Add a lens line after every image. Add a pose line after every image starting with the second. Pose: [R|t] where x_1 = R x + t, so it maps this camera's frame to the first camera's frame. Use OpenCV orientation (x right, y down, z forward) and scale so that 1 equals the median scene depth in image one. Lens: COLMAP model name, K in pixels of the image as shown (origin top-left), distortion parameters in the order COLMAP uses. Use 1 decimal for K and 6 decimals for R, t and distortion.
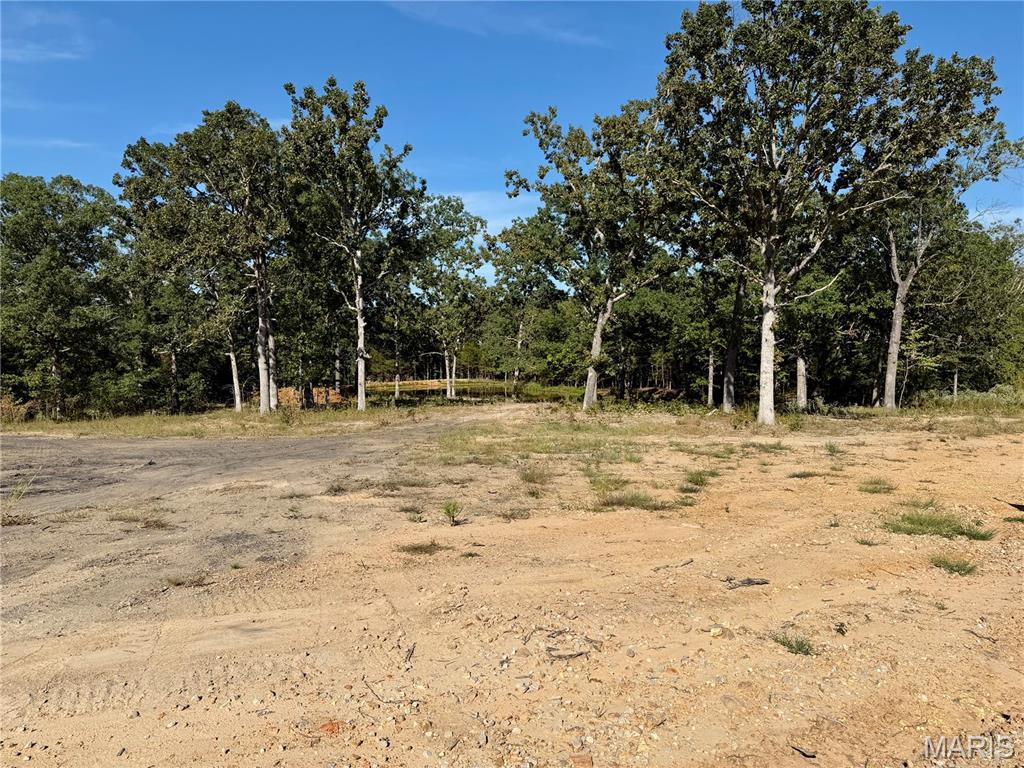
lens RADIAL K [[718.5, 0, 490.3], [0, 718.5, 383.1], [0, 0, 1]] dist [0.004445, 0.000848]
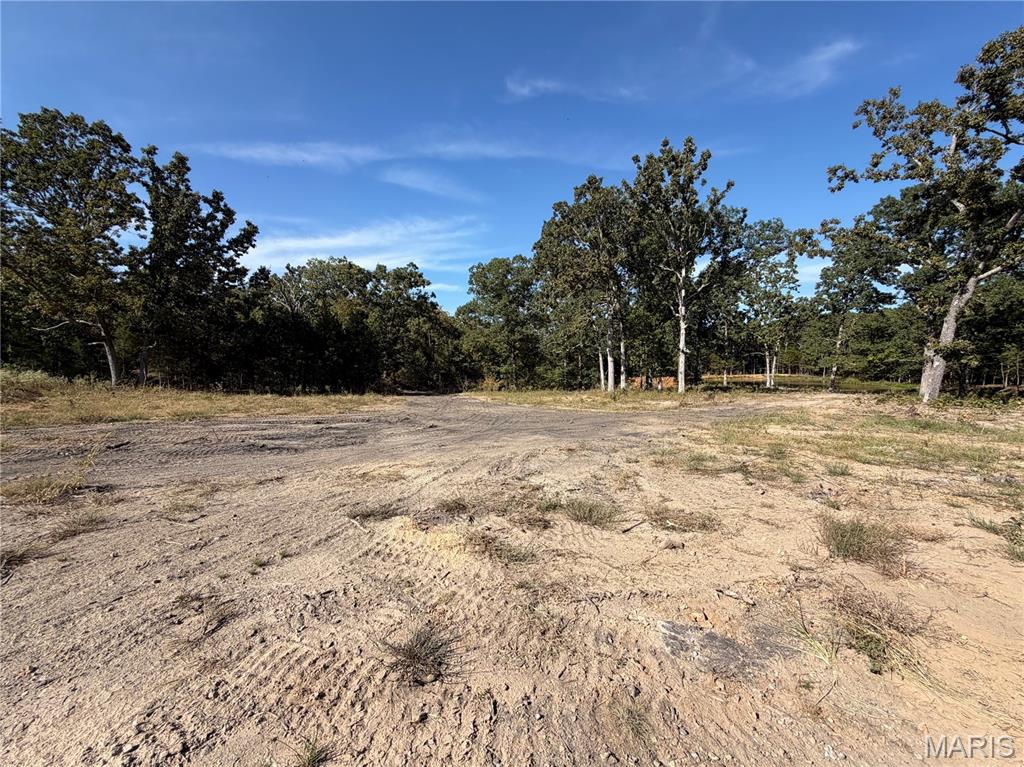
lens RADIAL K [[419.3, 0, 505.7], [0, 419.3, 384.8], [0, 0, 1]] dist [0.000602, -0.000515]
pose [[0.808167, 0.033145, -0.588020, 0.007722], [-0.020504, 0.999393, 0.028154, 0.006456], [0.588596, -0.010696, 0.808356, 0.157750]]
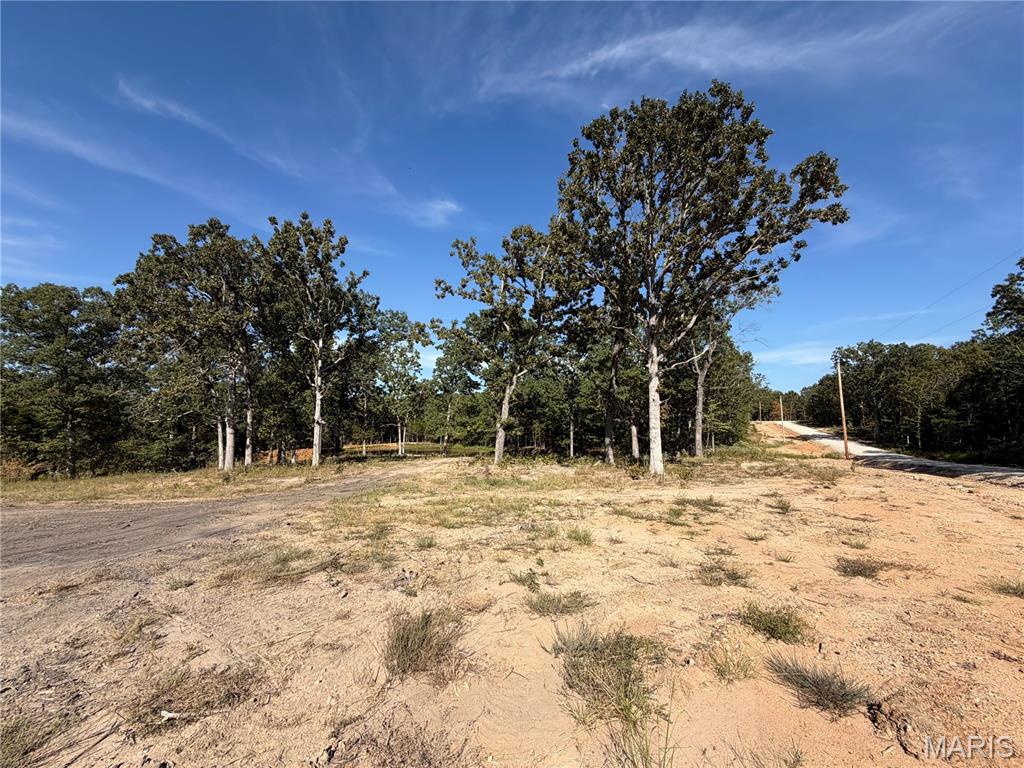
lens RADIAL K [[411.2, 0, 516.3], [0, 411.2, 386.8], [0, 0, 1]] dist [0.000307, 0.000026]
pose [[0.980773, 0.015248, 0.194553, 0.016061], [0.012264, 0.990156, -0.139427, 0.004046], [-0.194764, 0.139132, 0.970932, 0.178870]]
